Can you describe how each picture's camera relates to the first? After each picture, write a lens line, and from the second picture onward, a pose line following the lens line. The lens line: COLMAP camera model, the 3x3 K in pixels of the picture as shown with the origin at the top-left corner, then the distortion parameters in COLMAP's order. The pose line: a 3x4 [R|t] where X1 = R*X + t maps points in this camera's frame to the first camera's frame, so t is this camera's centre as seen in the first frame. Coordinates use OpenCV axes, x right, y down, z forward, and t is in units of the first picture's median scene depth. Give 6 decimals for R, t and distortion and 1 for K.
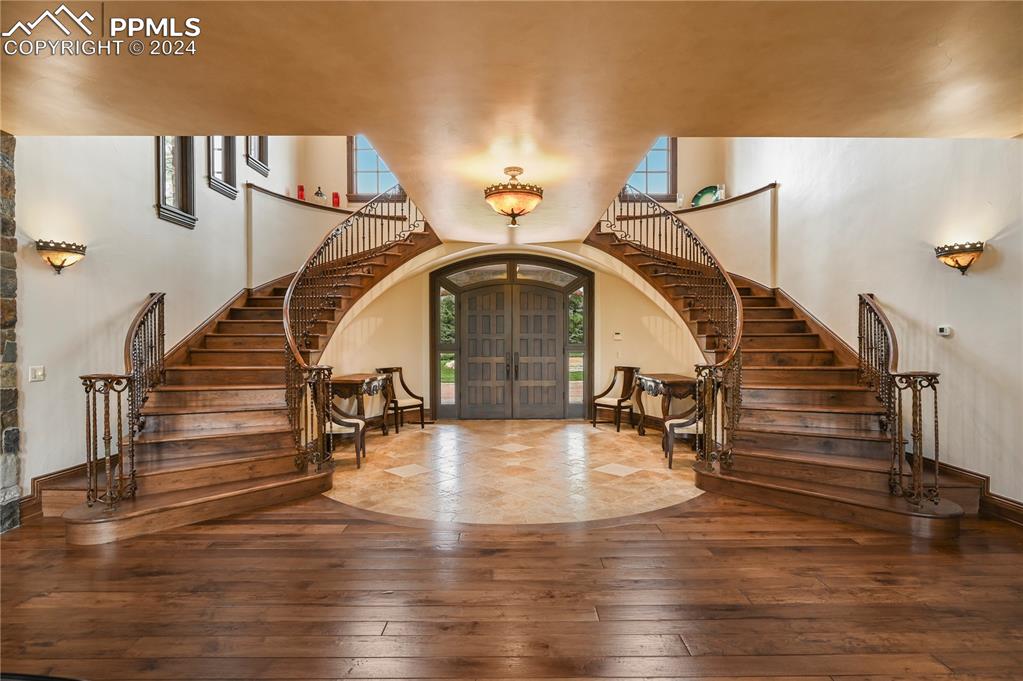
lens RADIAL K [[493.1, 0, 507.0], [0, 493.1, 342.6], [0, 0, 1]] dist [-0.001221, -0.000482]
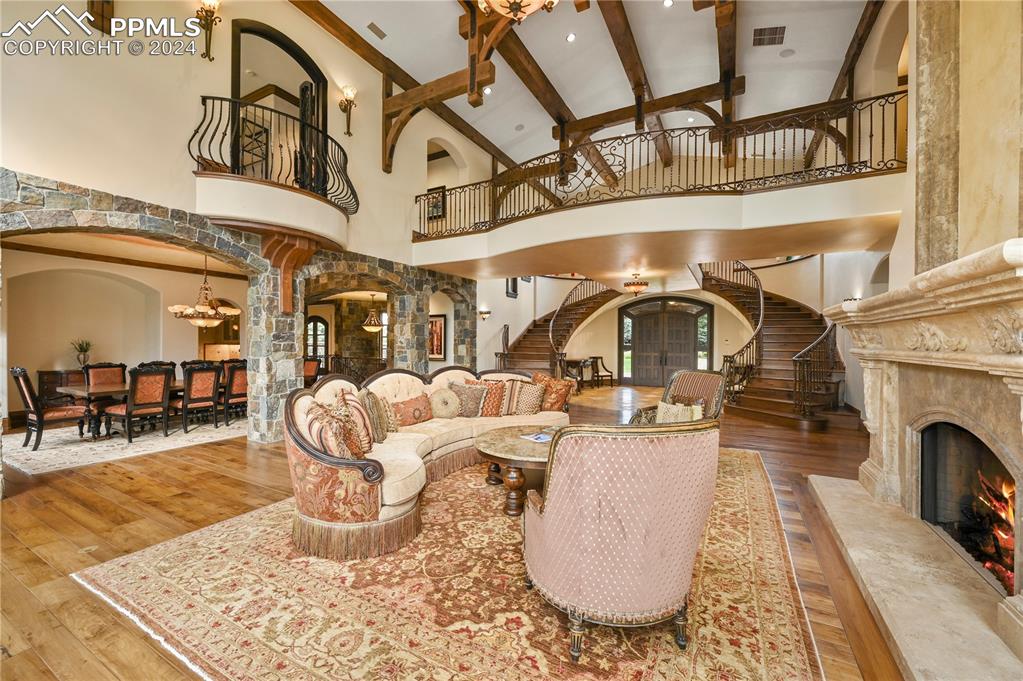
lens RADIAL K [[409.1, 0, 509.9], [0, 409.1, 342.5], [0, 0, 1]] dist [-0.000205, 0.000393]
pose [[0.873583, 0.008804, -0.486595, 0.278313], [-0.012781, 0.999907, -0.004854, 0.005746], [0.486507, 0.010460, 0.873614, -0.661572]]
